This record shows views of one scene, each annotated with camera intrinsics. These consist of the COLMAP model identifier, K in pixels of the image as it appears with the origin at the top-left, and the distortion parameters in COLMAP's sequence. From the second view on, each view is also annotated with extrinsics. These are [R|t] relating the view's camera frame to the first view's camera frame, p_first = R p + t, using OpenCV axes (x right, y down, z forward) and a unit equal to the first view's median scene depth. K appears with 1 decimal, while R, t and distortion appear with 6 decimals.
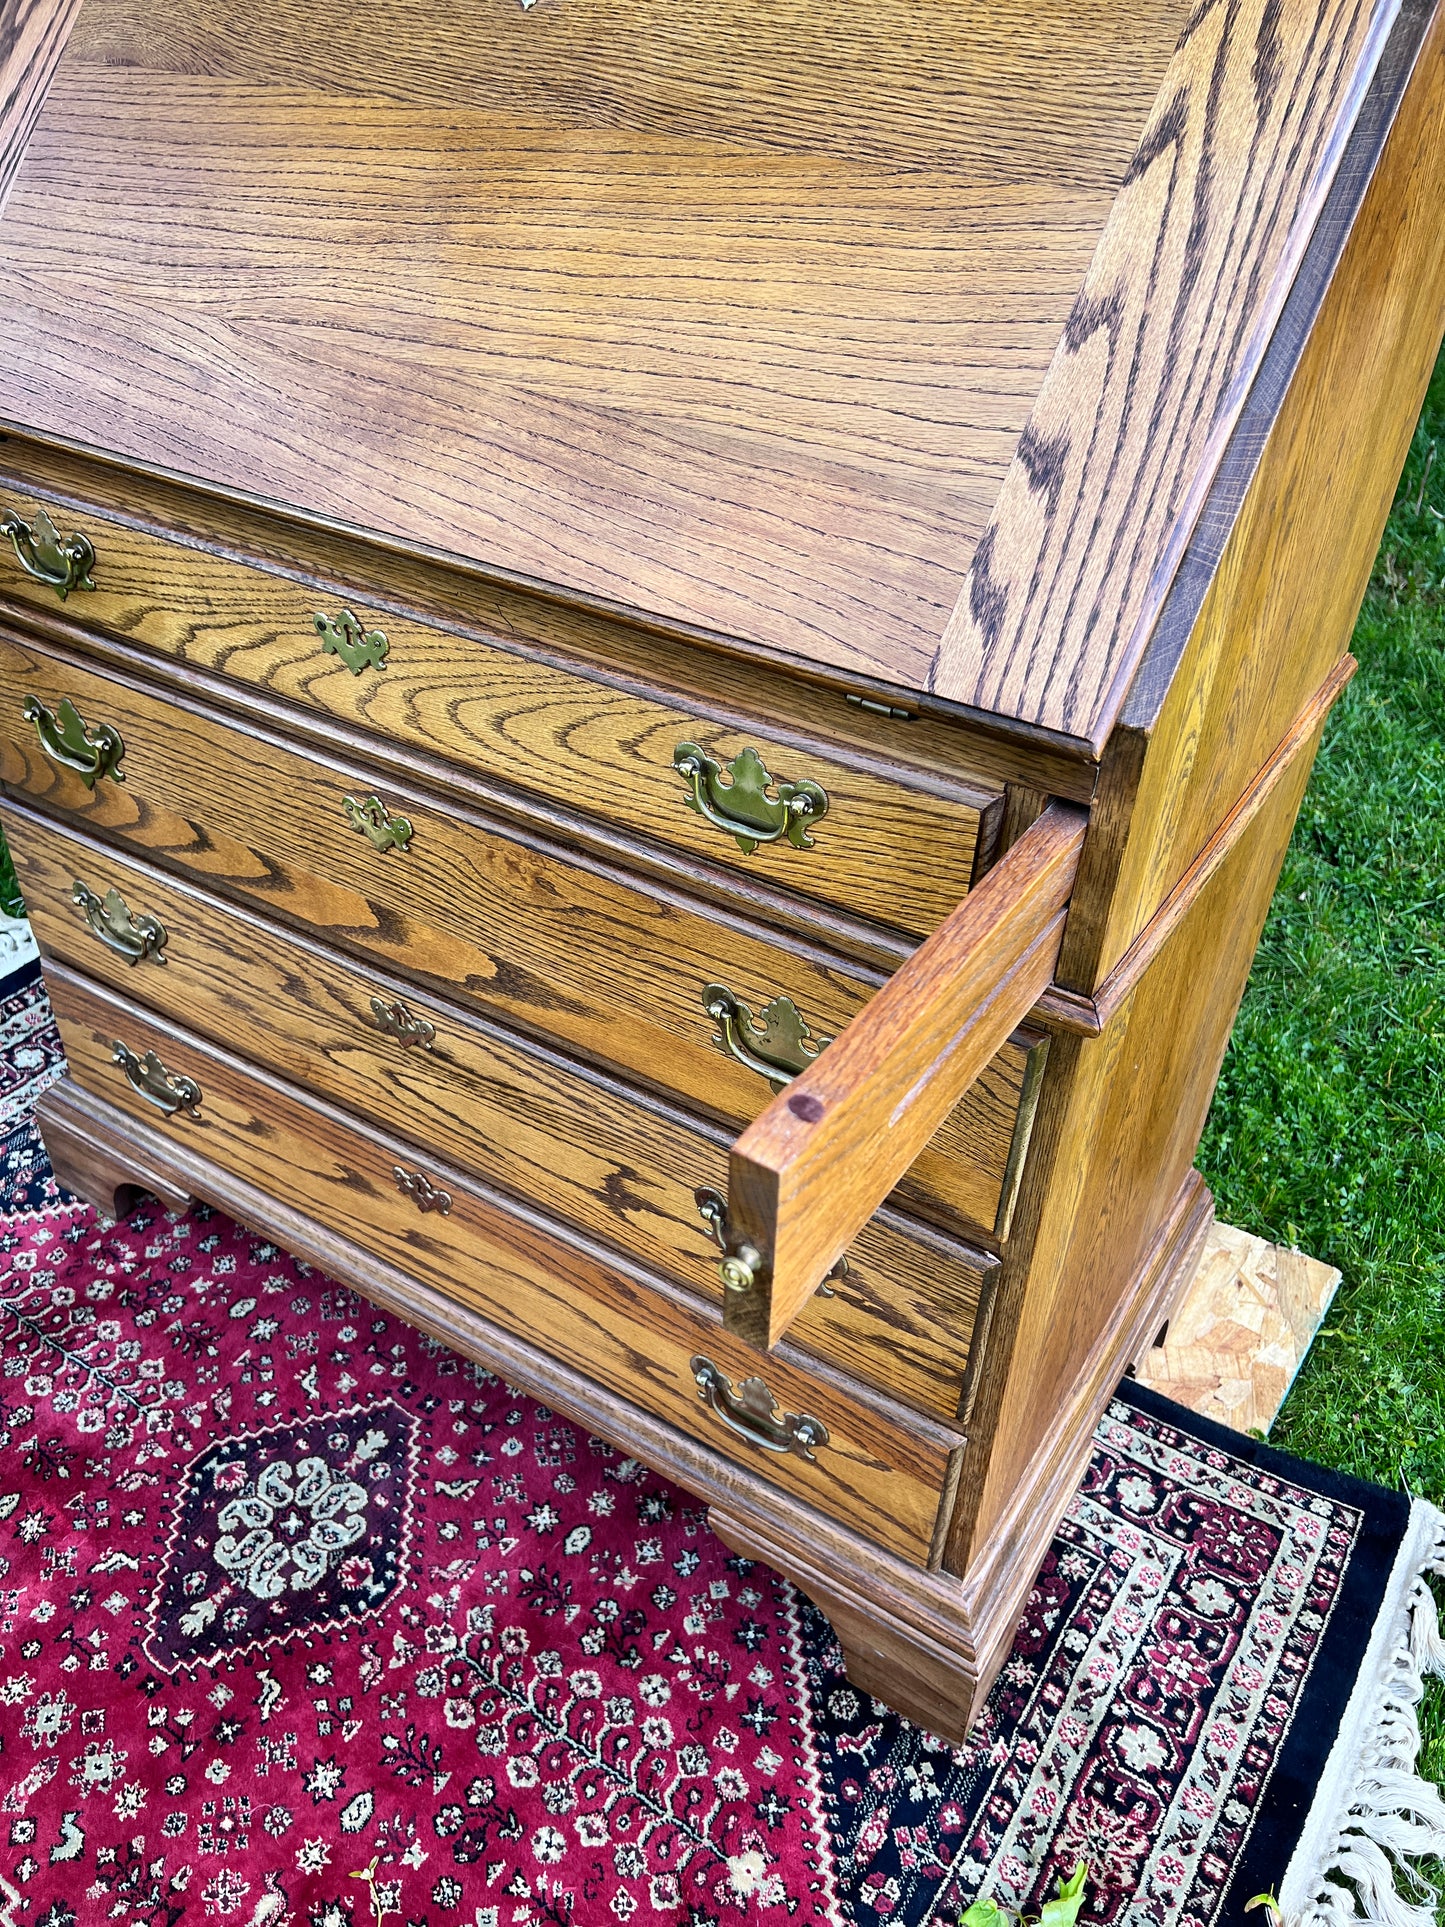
lens RADIAL K [[1464.6, 0, 700.6], [0, 1464.6, 958.2], [0, 0, 1]] dist [0.027055, -0.026092]
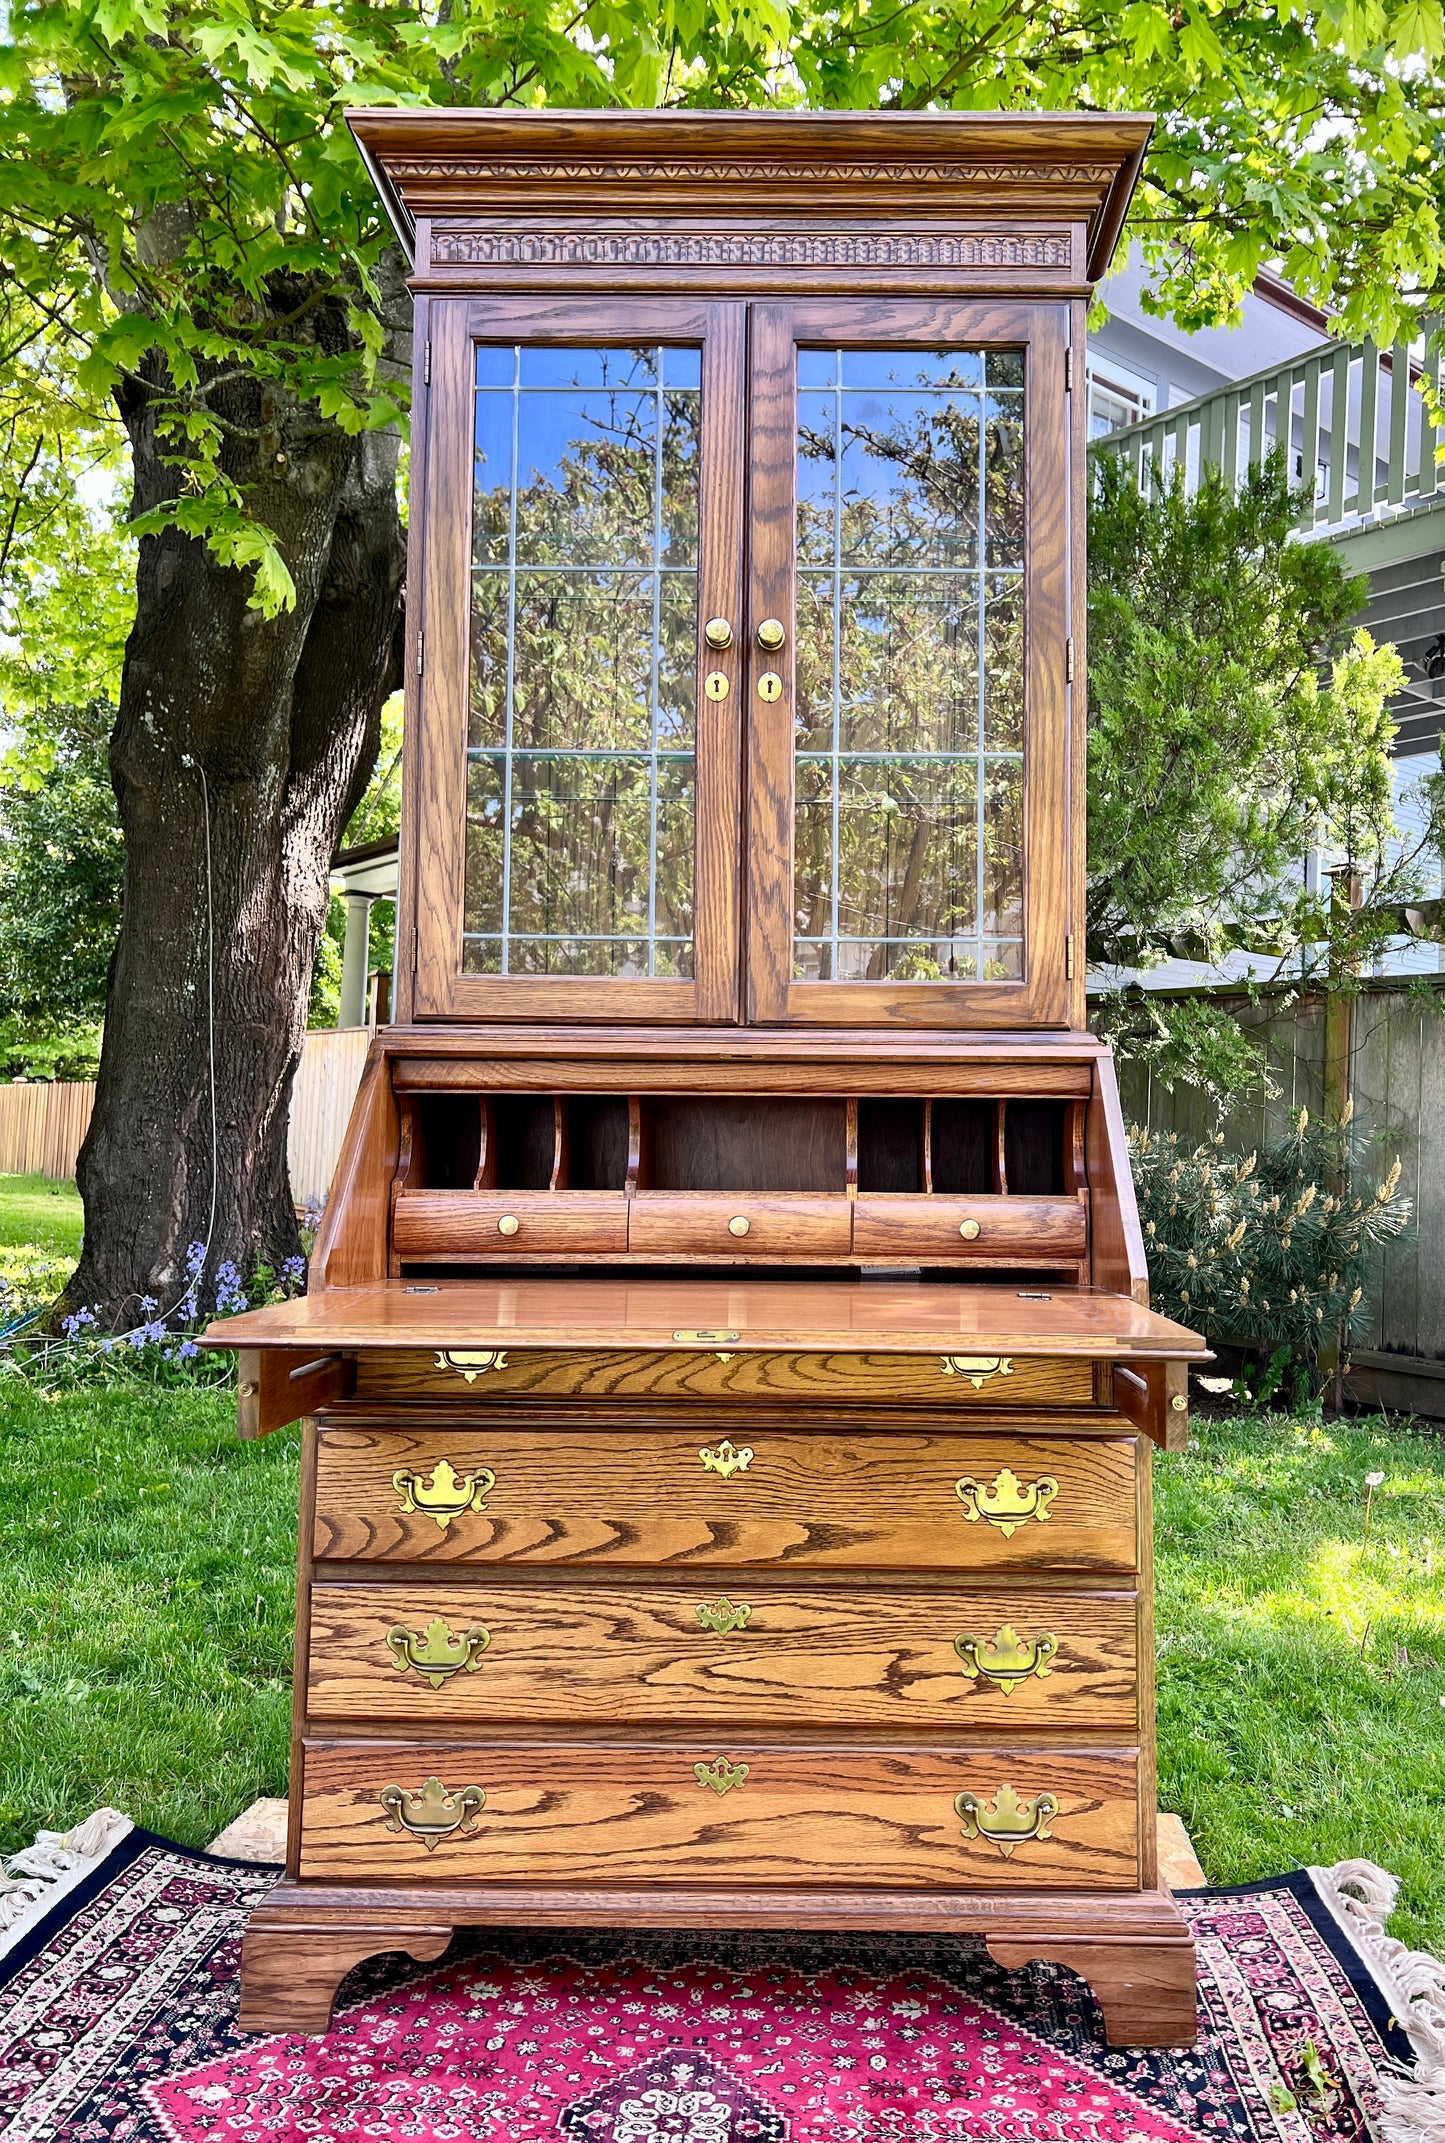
lens RADIAL K [[1625.7, 0, 806.3], [0, 1625.7, 1063.8], [0, 0, 1]] dist [0.045411, -0.053092]
pose [[0.839409, 0.028197, 0.542768, -0.962223], [0.329007, 0.768527, -0.548745, 0.507876], [-0.432604, 0.639196, 0.635832, -0.439304]]
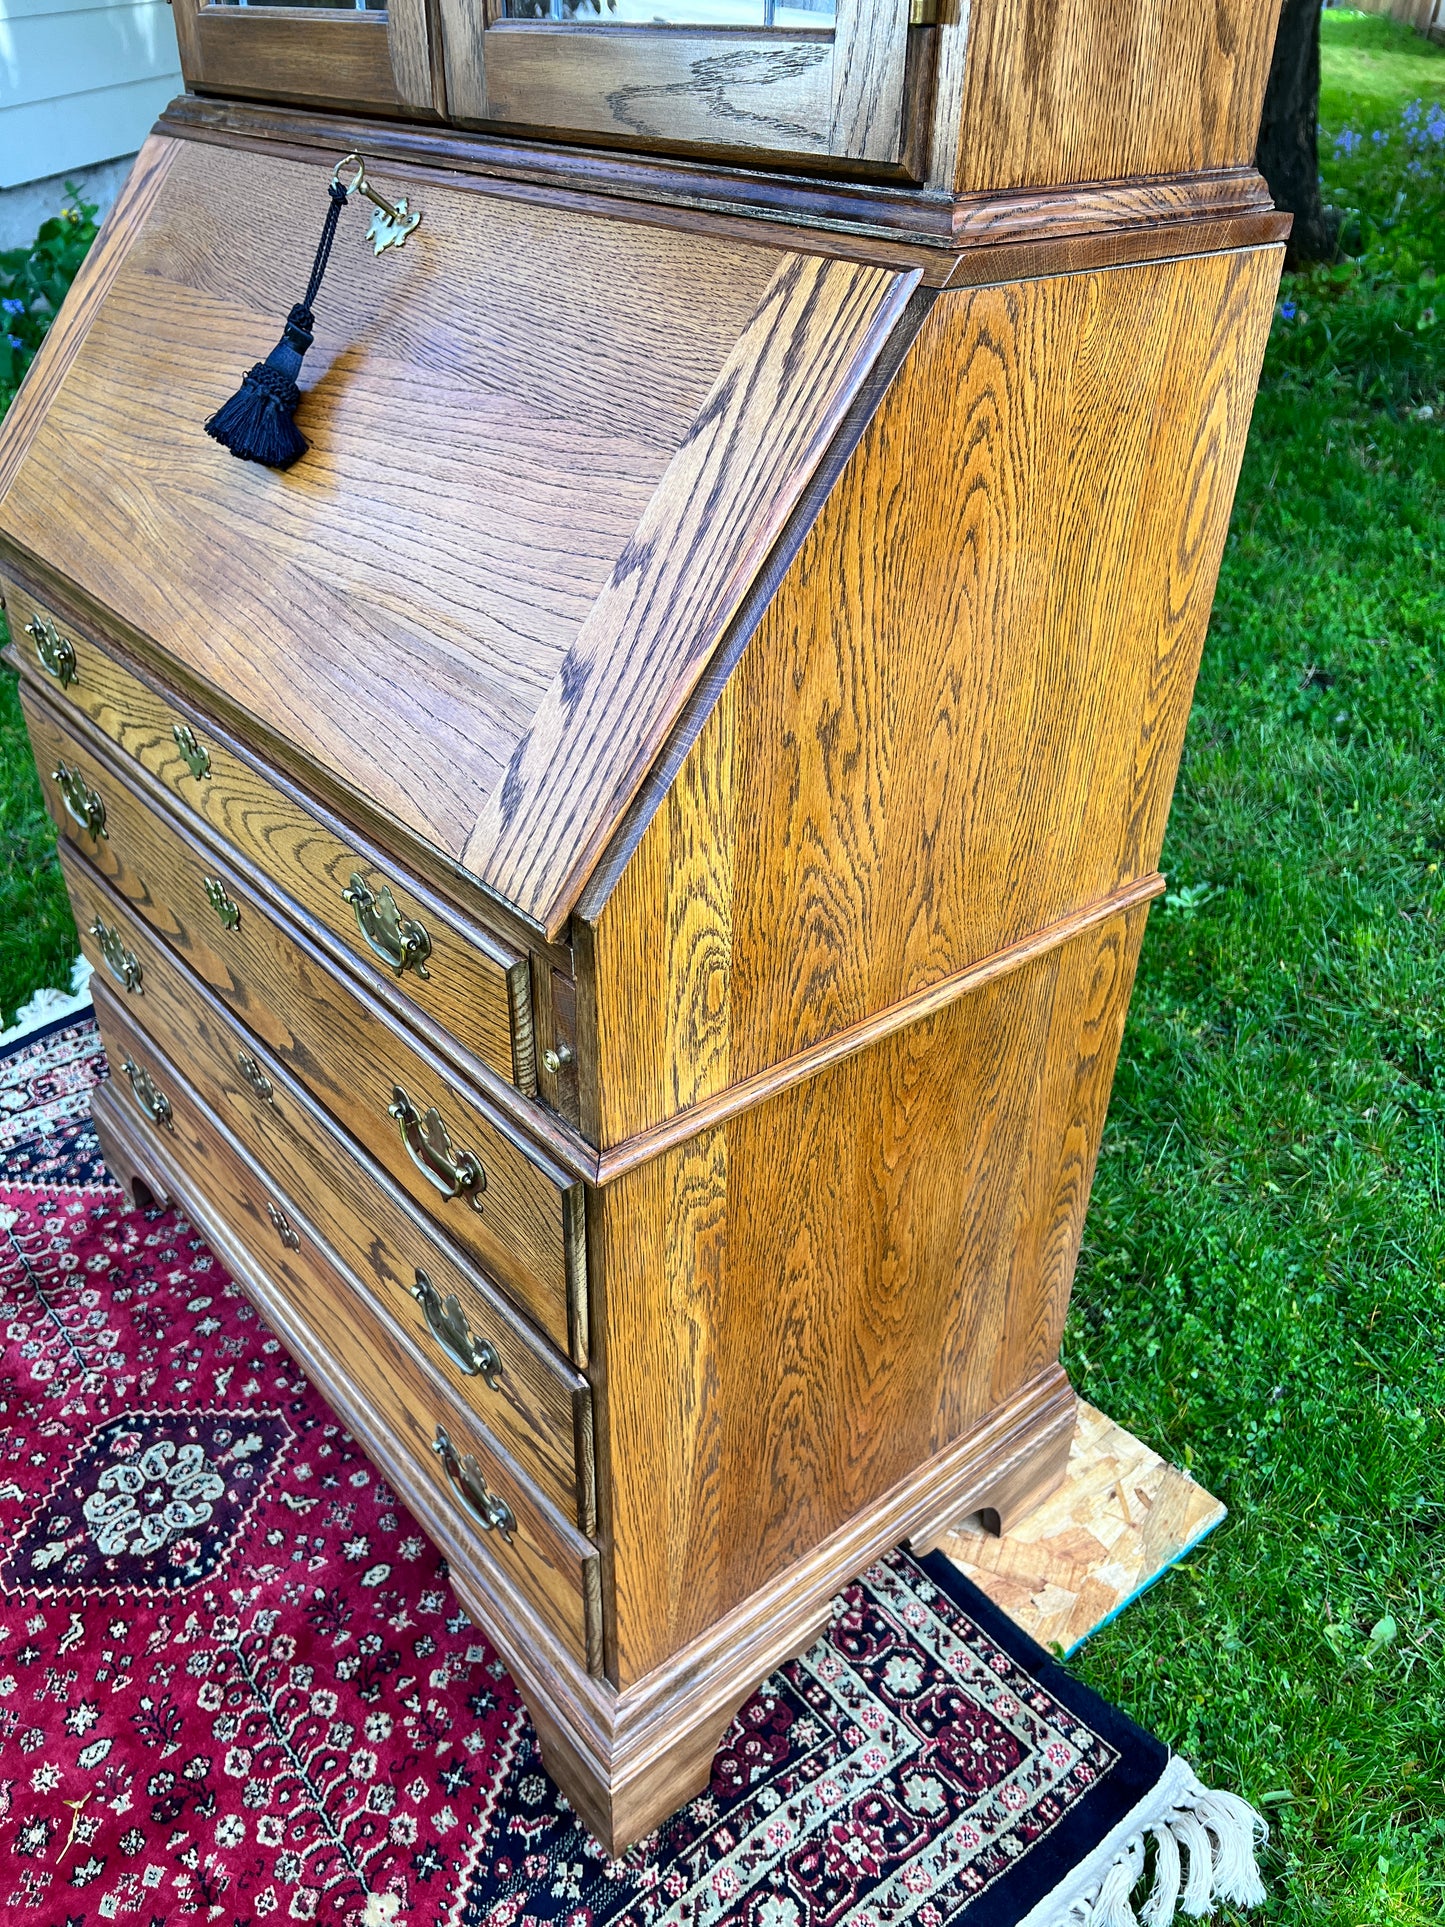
lens RADIAL K [[1456.6, 0, 709.4], [0, 1456.6, 961.1], [0, 0, 1]] dist [0.049496, -0.066593]
pose [[0.956132, 0.151038, -0.250997, 0.370606], [-0.165859, 0.985384, -0.038854, -0.053945], [0.241460, 0.078779, 0.967208, -0.030800]]
